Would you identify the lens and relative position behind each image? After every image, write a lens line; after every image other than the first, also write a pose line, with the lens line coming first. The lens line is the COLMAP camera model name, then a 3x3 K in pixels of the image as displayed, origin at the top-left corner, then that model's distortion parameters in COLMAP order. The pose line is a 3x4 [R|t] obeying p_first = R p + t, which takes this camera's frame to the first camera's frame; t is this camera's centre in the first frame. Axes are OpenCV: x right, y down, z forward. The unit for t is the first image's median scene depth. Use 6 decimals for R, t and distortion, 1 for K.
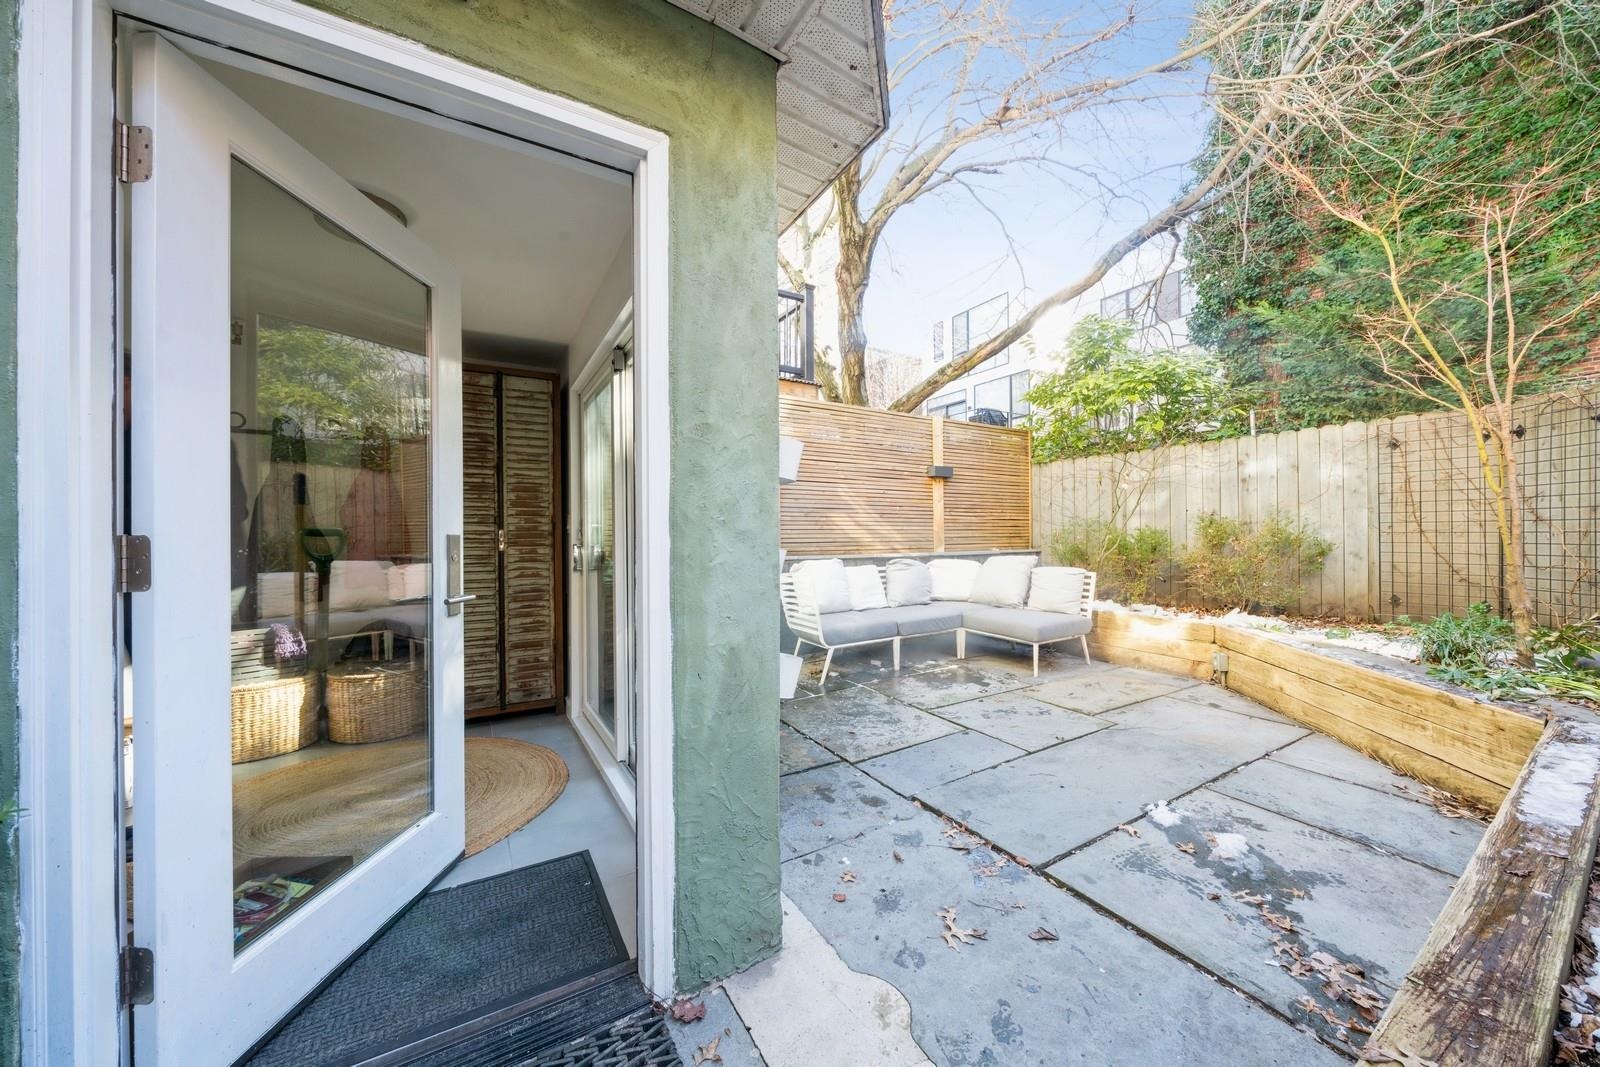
lens RADIAL K [[542.1, 0, 795.1], [0, 542.1, 534.6], [0, 0, 1]] dist [-0.009680, -0.000787]
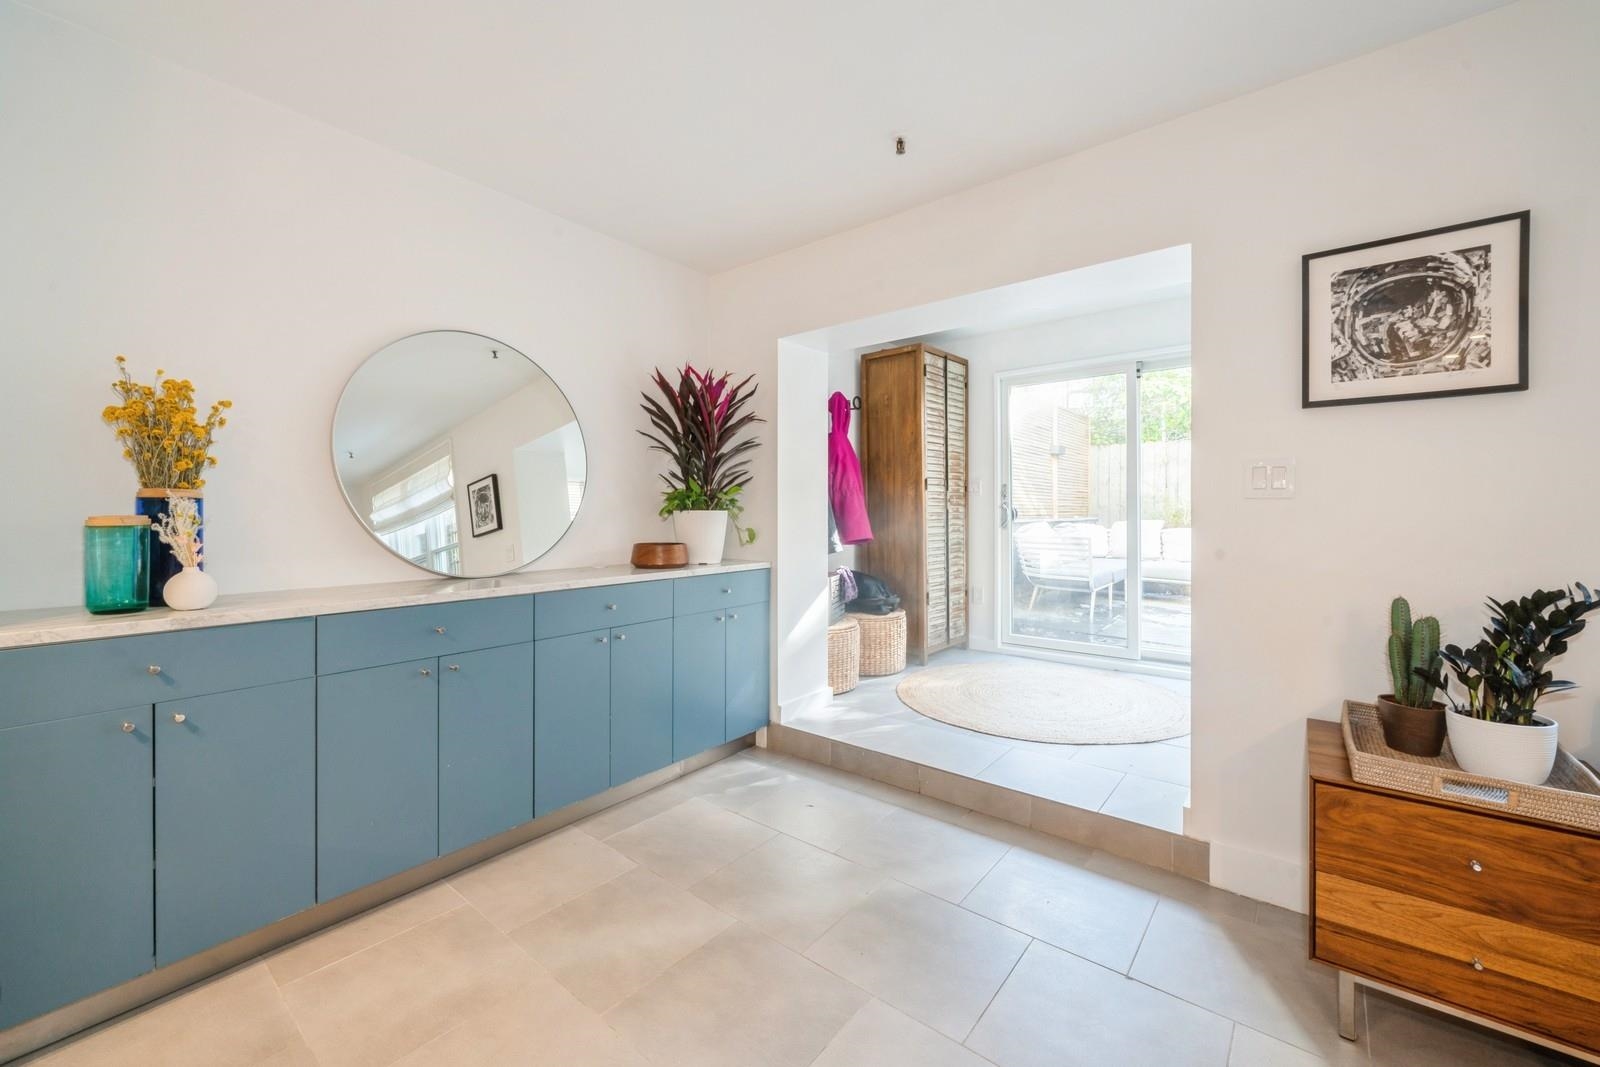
lens RADIAL K [[635.6, 0, 782.2], [0, 635.6, 512.7], [0, 0, 1]] dist [-0.000690, -0.000235]
pose [[0.945537, 0.005385, 0.325471, -1.316808], [-0.006626, 0.999974, 0.002703, 0.036165], [-0.325448, -0.004713, 0.945548, -0.185910]]
